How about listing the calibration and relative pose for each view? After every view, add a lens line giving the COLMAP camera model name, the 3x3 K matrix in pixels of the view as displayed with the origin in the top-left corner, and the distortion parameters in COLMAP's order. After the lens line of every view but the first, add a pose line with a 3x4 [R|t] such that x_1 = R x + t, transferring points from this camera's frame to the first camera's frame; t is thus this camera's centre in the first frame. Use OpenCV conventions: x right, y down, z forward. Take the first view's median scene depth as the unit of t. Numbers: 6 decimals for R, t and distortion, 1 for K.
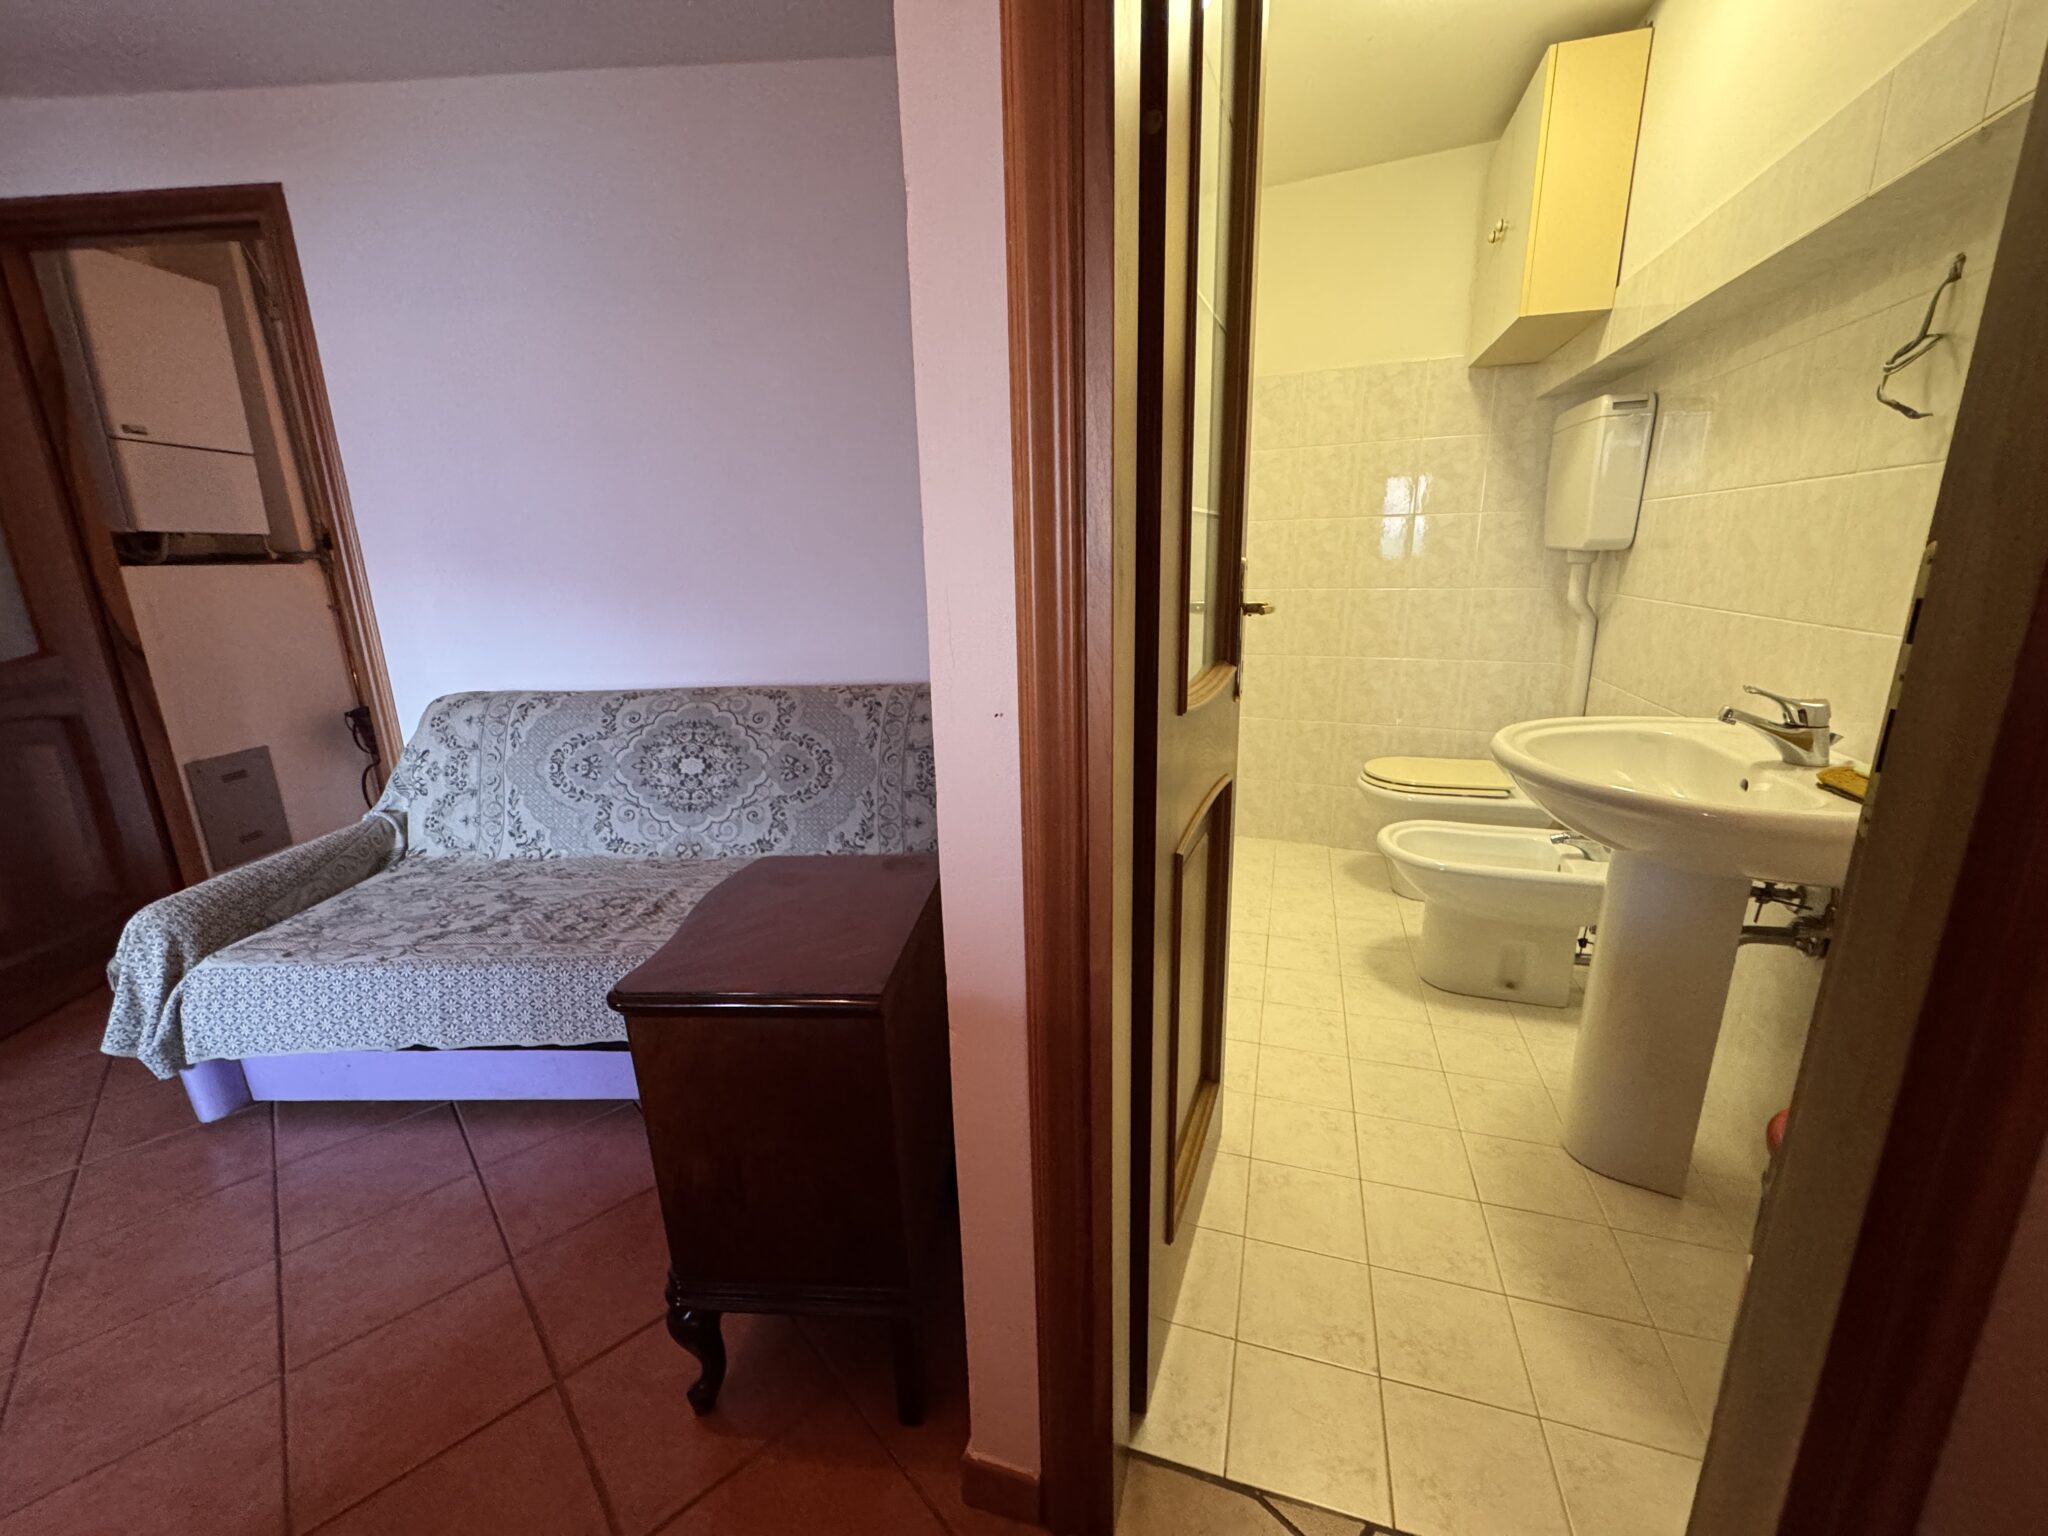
lens RADIAL K [[825.4, 0, 1020.6], [0, 825.4, 762.8], [0, 0, 1]] dist [0.005585, 0.000511]
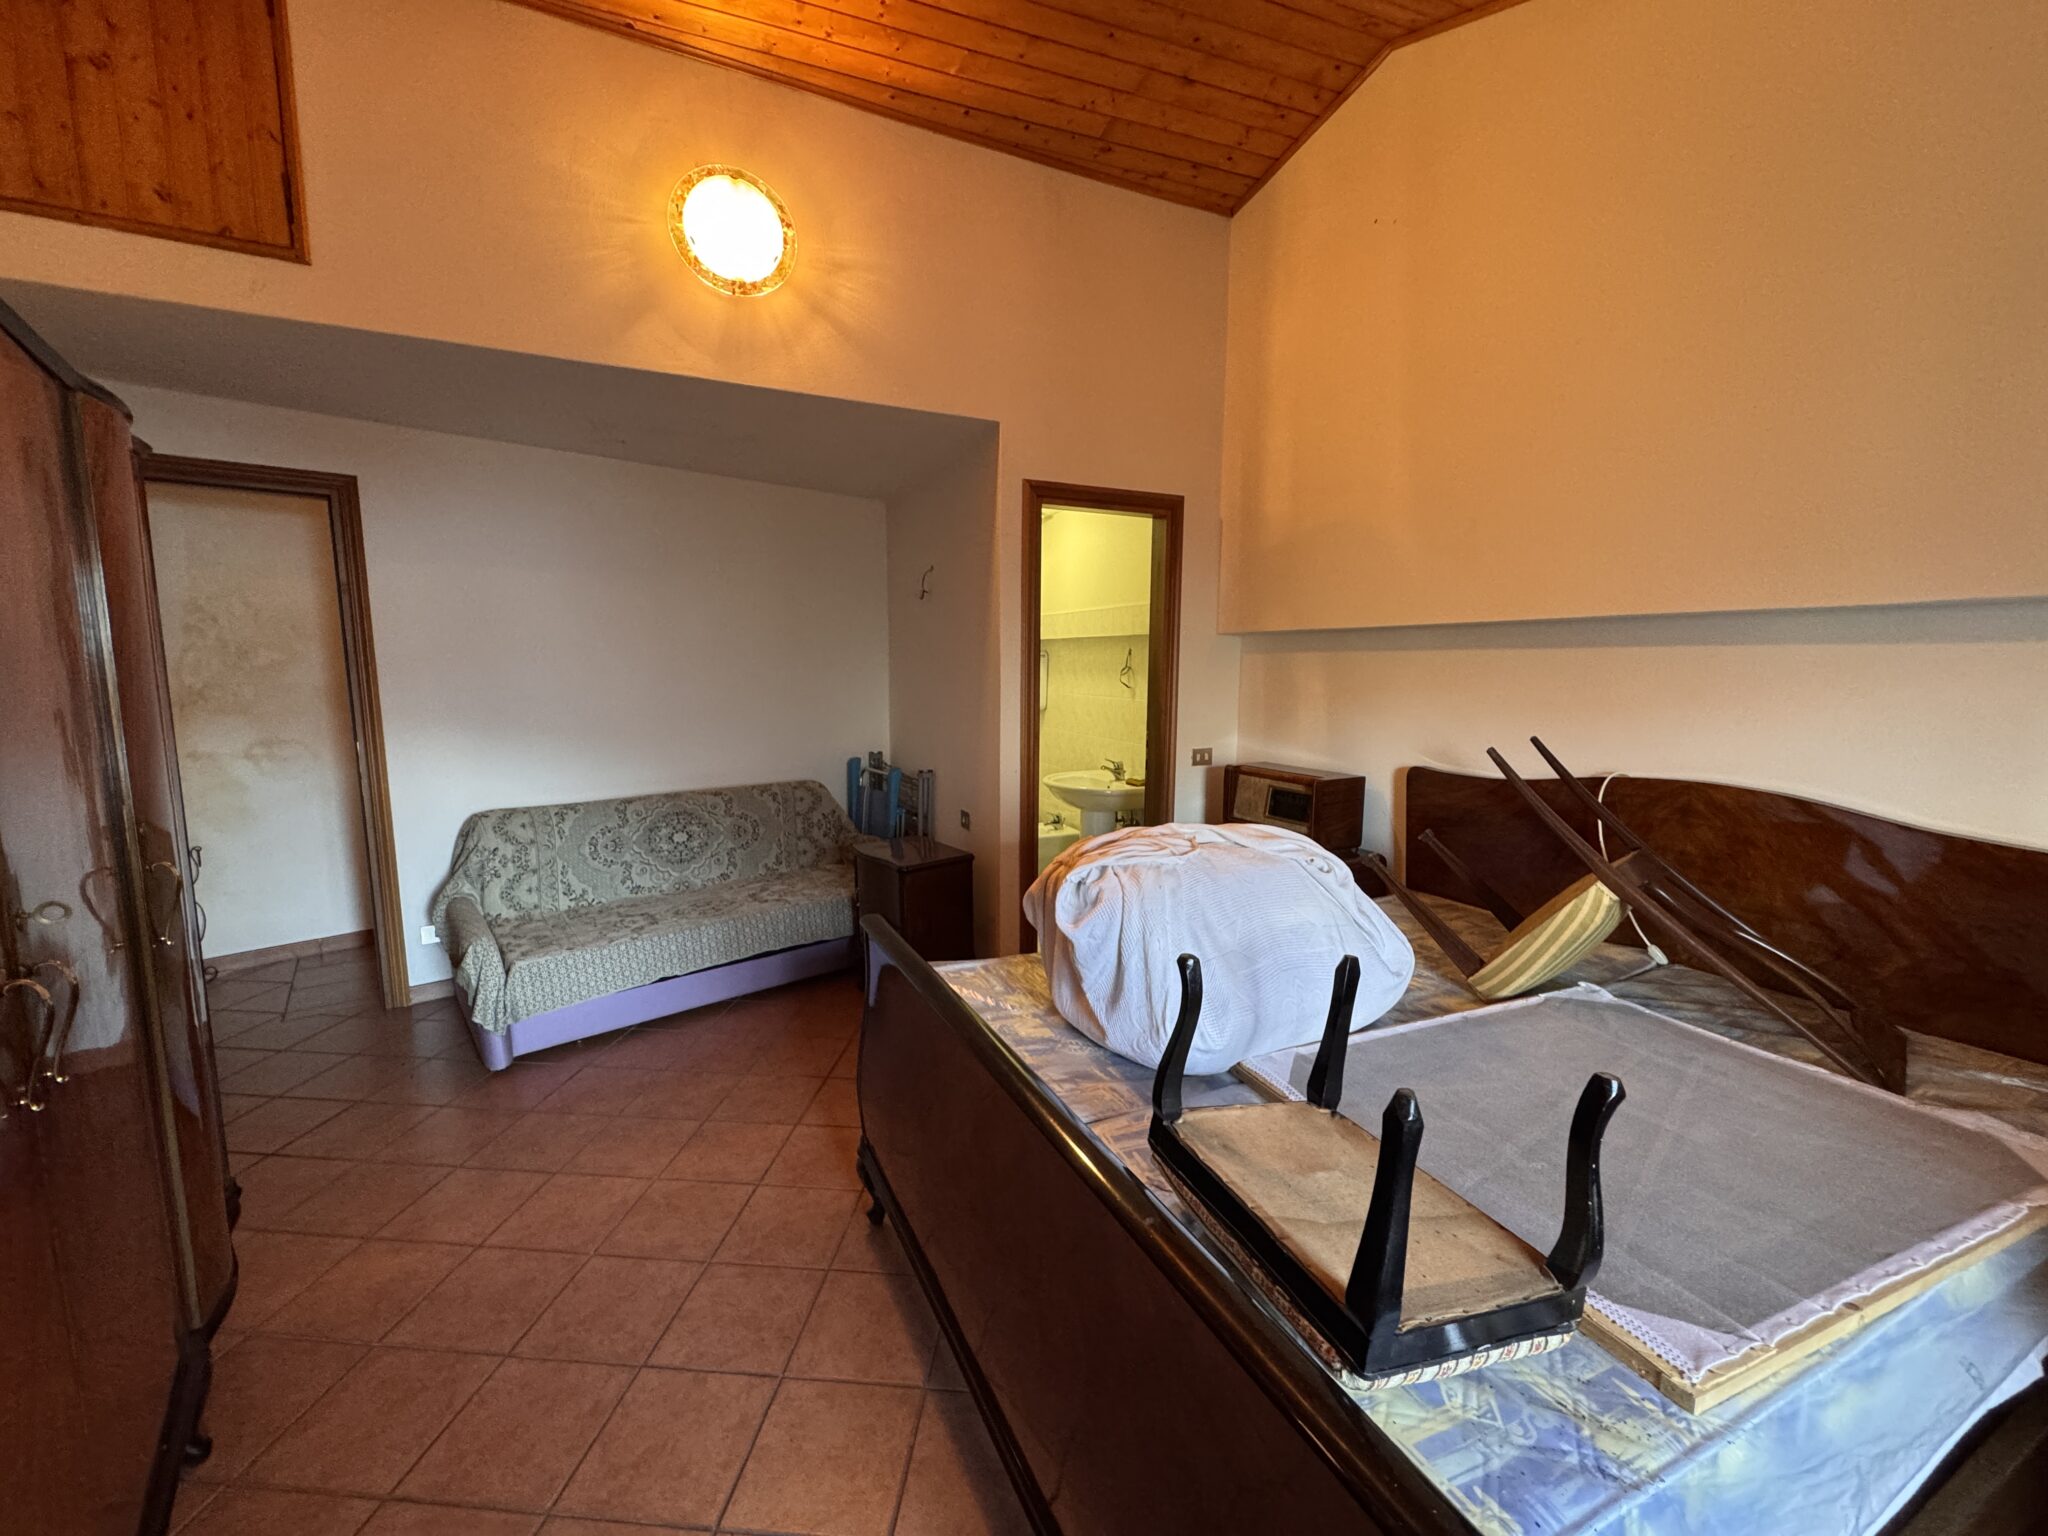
lens RADIAL K [[825.4, 0, 1018.3], [0, 825.4, 776.5], [0, 0, 1]] dist [0.005585, 0.000511]
pose [[0.738905, -0.064765, 0.670690, -1.025040], [0.142006, 0.987982, -0.061045, 0.084355], [-0.658676, 0.140348, 0.739222, -0.776497]]
